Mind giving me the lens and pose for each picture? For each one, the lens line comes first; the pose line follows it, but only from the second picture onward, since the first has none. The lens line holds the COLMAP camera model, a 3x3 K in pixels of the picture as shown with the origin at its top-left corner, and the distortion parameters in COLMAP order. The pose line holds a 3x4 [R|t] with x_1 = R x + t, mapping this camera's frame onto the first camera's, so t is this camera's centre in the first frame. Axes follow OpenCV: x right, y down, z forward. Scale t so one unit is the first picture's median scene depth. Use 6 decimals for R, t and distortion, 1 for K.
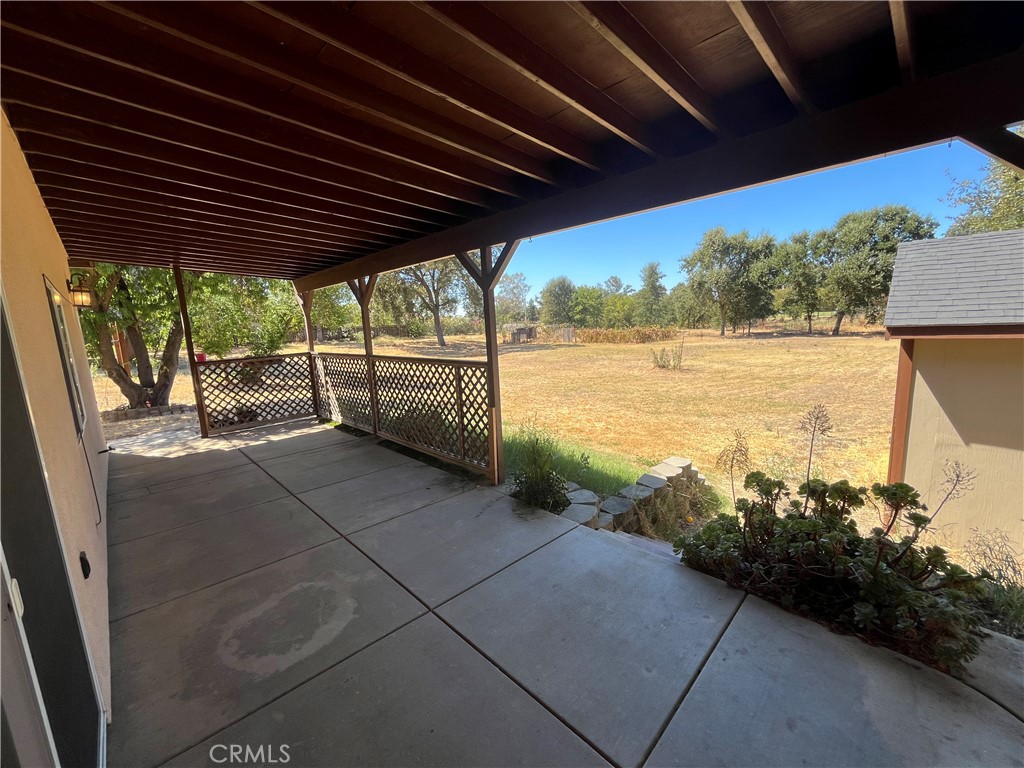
lens RADIAL K [[418.5, 0, 512.0], [0, 418.5, 384.0], [0, 0, 1]] dist [0.000915, 0.000088]
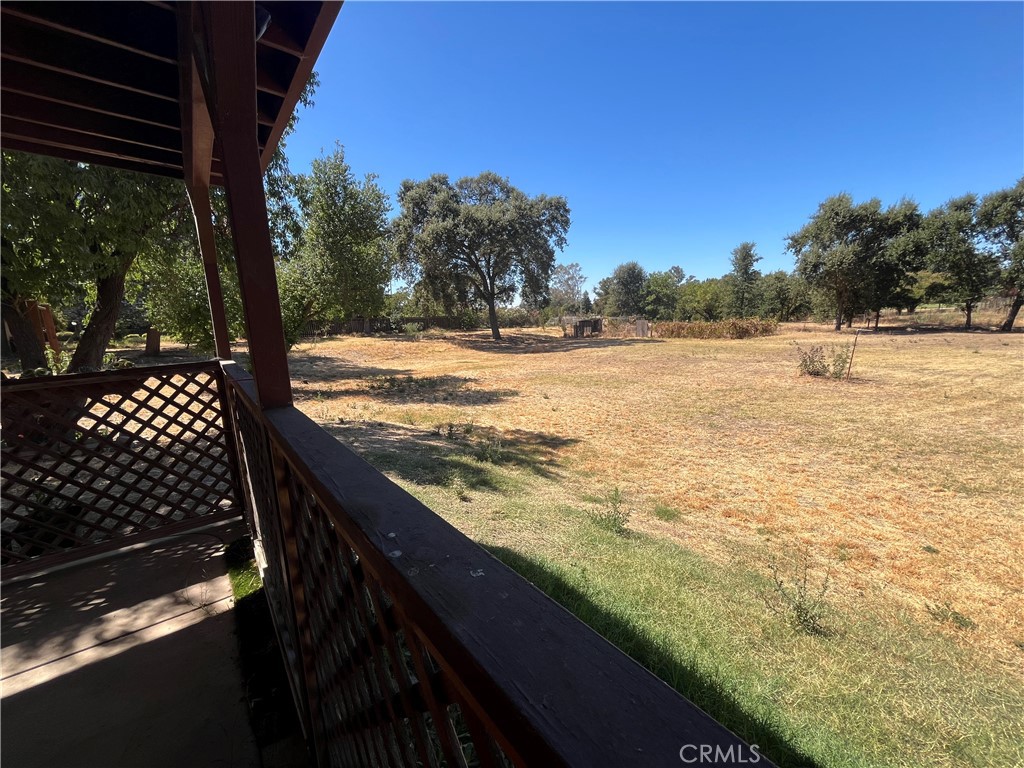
lens RADIAL K [[419.5, 0, 512.0], [0, 419.5, 384.0], [0, 0, 1]] dist [-0.001586, 0.000129]
pose [[0.992966, 0.022945, -0.116153, -0.029156], [-0.021119, 0.999634, 0.016926, -0.011930], [0.116499, -0.014354, 0.993087, 0.113754]]
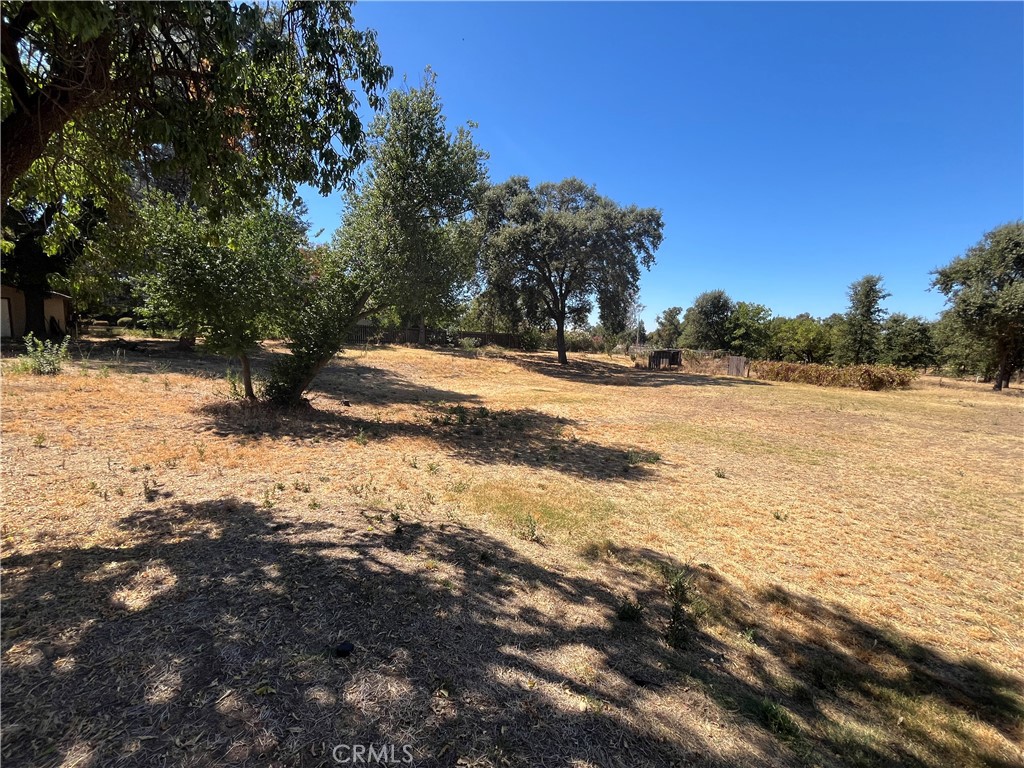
lens RADIAL K [[419.5, 0, 512.0], [0, 419.5, 384.0], [0, 0, 1]] dist [-0.001586, 0.000129]
pose [[0.970575, 0.108573, -0.214930, -0.086638], [-0.117100, 0.992745, -0.027307, -0.020457], [0.210406, 0.051672, 0.976248, 0.207950]]
